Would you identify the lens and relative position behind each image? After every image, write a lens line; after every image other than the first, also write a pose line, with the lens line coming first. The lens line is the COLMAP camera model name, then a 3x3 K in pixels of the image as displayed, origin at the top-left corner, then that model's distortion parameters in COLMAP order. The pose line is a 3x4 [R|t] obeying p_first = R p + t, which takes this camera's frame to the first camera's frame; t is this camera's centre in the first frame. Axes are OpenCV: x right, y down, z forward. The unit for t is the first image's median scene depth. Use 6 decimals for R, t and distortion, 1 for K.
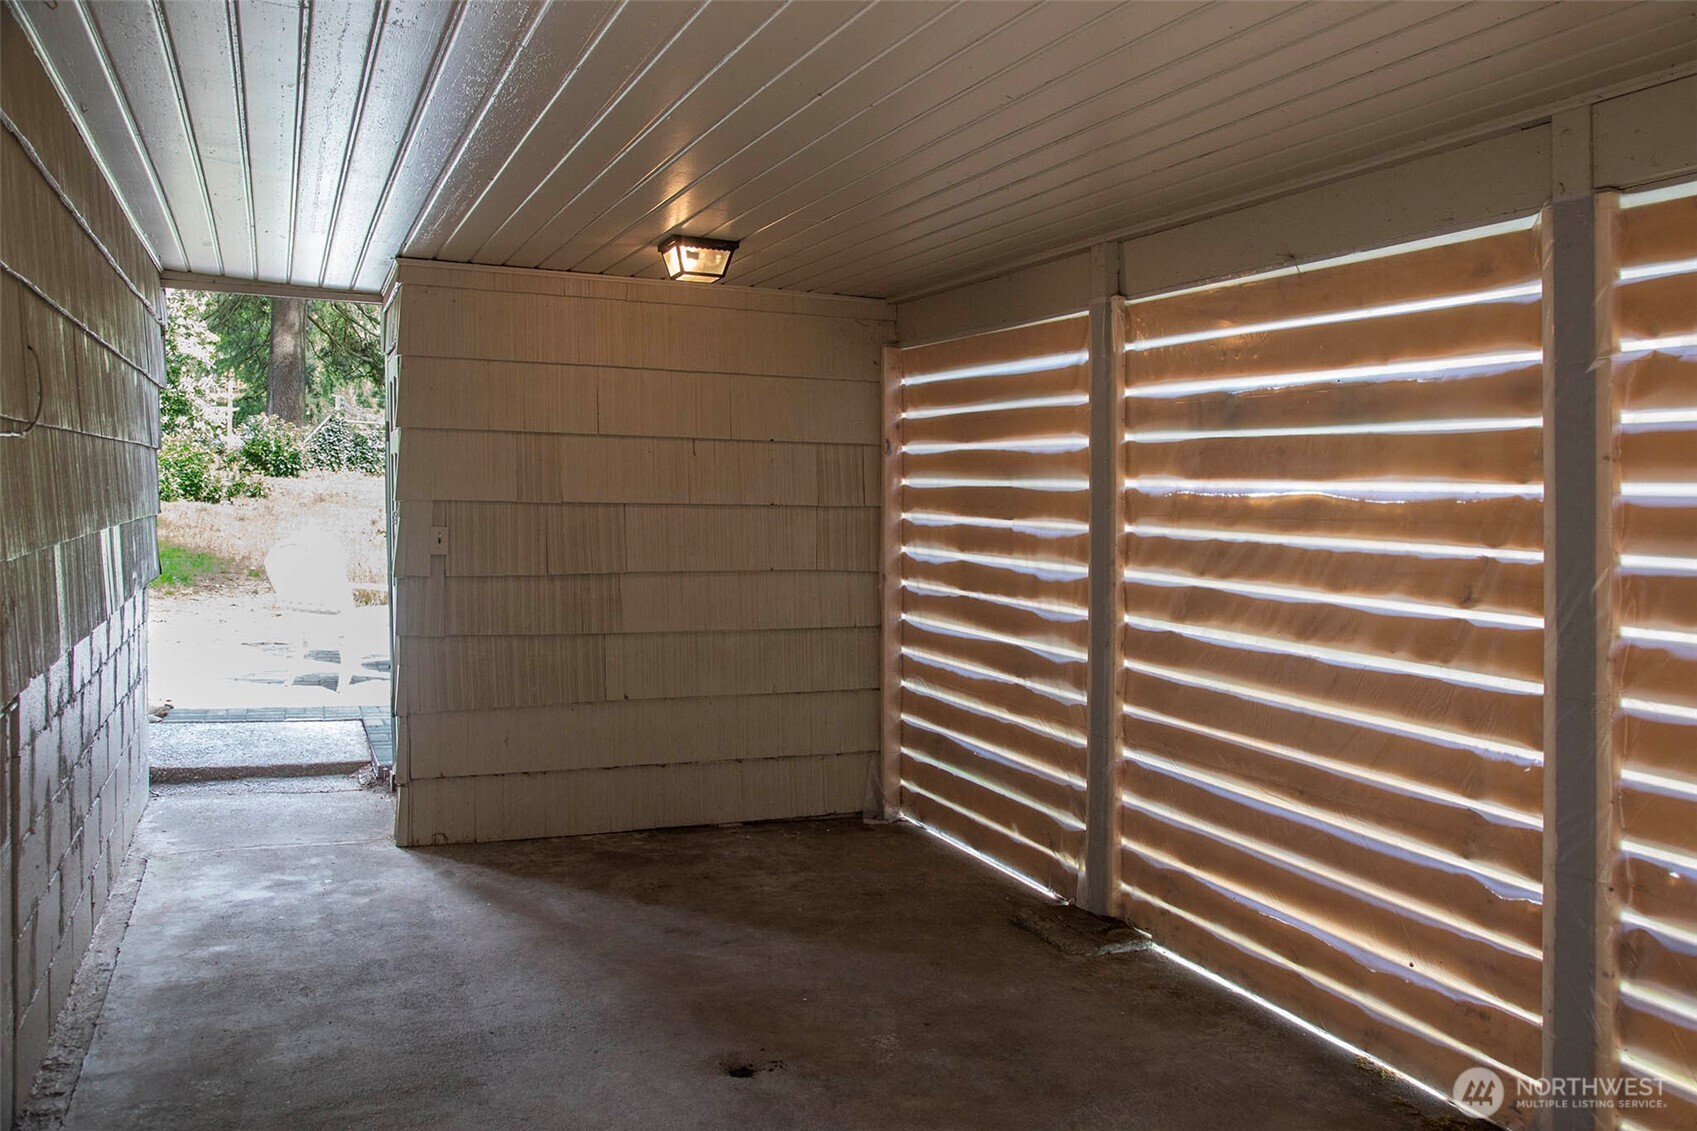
lens RADIAL K [[1365.6, 0, 851.2], [0, 1365.6, 563.2], [0, 0, 1]] dist [0.011654, 0.002819]
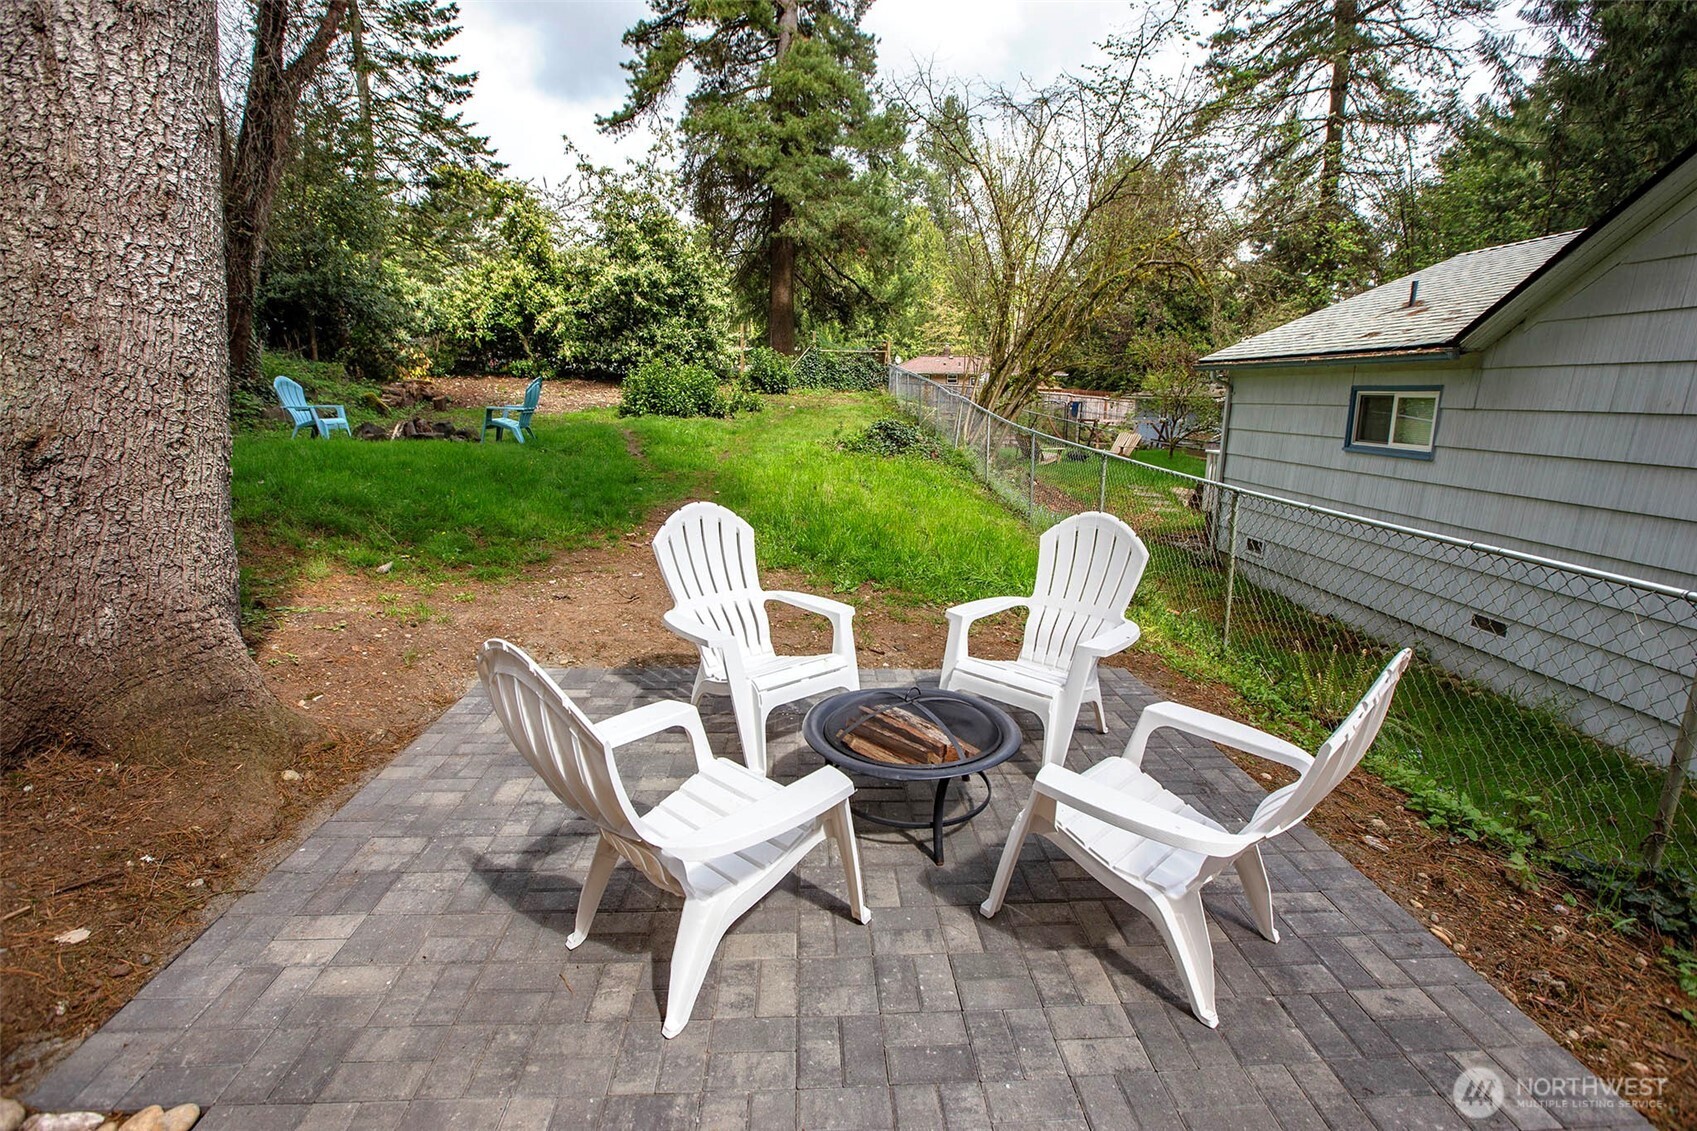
lens RADIAL K [[791.1, 0, 842.1], [0, 791.1, 574.1], [0, 0, 1]] dist [-0.000683, -0.000114]
pose [[0.941291, 0.049226, -0.333987, -0.081041], [0.008659, 0.985466, 0.169653, -0.019503], [0.337484, -0.162585, 0.927184, 0.259740]]
